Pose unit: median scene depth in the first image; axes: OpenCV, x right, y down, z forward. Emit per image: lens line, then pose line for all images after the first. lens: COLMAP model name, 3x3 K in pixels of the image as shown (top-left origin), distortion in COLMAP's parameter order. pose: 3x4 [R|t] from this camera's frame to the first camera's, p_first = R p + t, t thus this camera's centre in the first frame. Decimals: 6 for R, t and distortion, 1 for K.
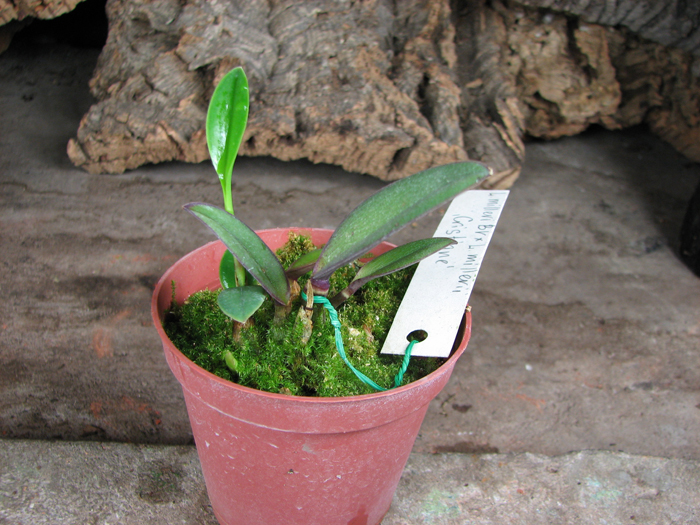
lens RADIAL K [[755.9, 0, 338.6], [0, 755.9, 282.7], [0, 0, 1]] dist [-0.207328, 0.273454]
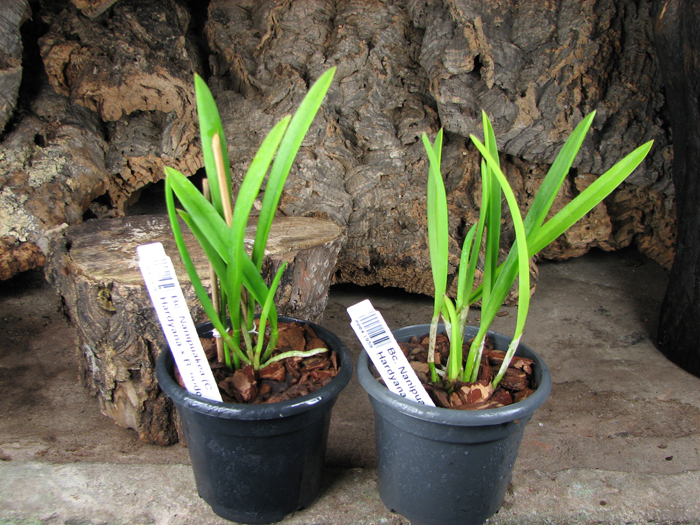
lens RADIAL K [[755.9, 0, 338.6], [0, 755.9, 282.7], [0, 0, 1]] dist [-0.207328, 0.273454]
pose [[0.997961, -0.029194, -0.056767, -0.035198], [0.020564, 0.988914, -0.147060, 0.032650], [0.060431, 0.145593, 0.987497, -0.355840]]
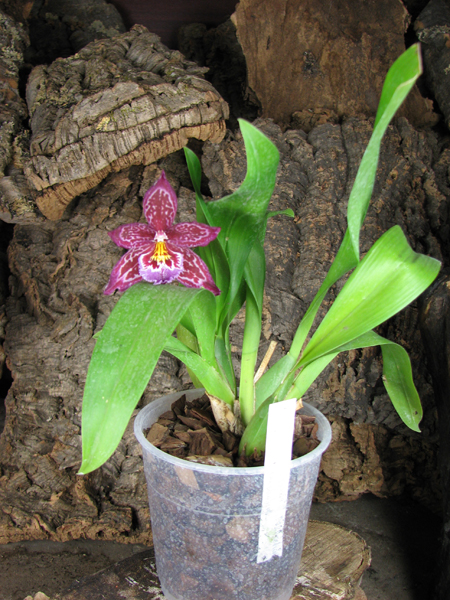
lens RADIAL K [[647.9, 0, 207.2], [0, 647.9, 288.1], [0, 0, 1]] dist [-0.207328, 0.273454]
pose [[0.999862, 0.007567, -0.014764, 0.086927], [-0.011653, 0.953743, -0.300396, -0.258324], [0.011808, 0.300527, 0.953700, -0.216763]]
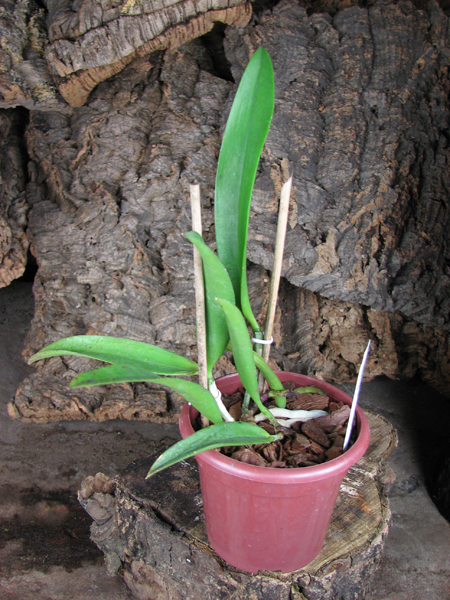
lens RADIAL K [[647.9, 0, 207.2], [0, 647.9, 288.1], [0, 0, 1]] dist [-0.207328, 0.273454]
pose [[0.999861, 0.014598, 0.008069, 0.006454], [-0.013672, 0.994401, -0.104786, -0.287968], [-0.009554, 0.104662, 0.994462, -0.251369]]
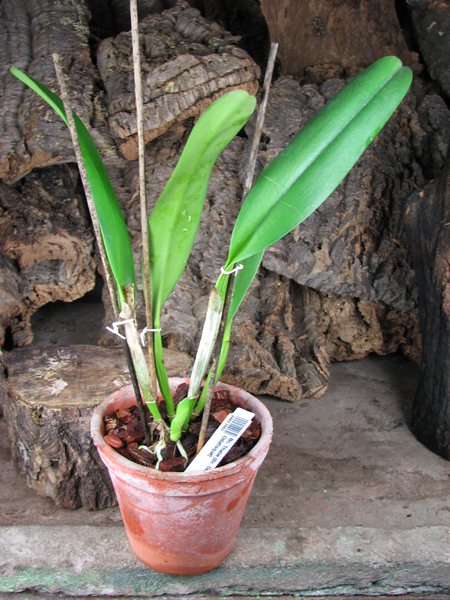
lens RADIAL K [[647.4, 0, 210.5], [0, 647.4, 286.3], [0, 0, 1]] dist [-0.201534, 0.261287]
pose [[0.999490, -0.028449, -0.014536, -0.024714], [0.024842, 0.978172, -0.206307, -0.070332], [0.020088, 0.205840, 0.978379, -0.668567]]
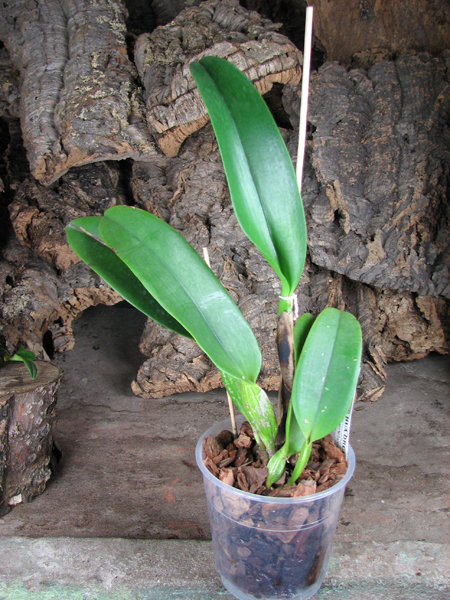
lens RADIAL K [[647.9, 0, 207.2], [0, 647.9, 288.1], [0, 0, 1]] dist [-0.207328, 0.273454]
pose [[0.991982, -0.055488, -0.113550, 0.011297], [0.028643, 0.973792, -0.225629, -0.053262], [0.123093, 0.220567, 0.967573, -0.565745]]
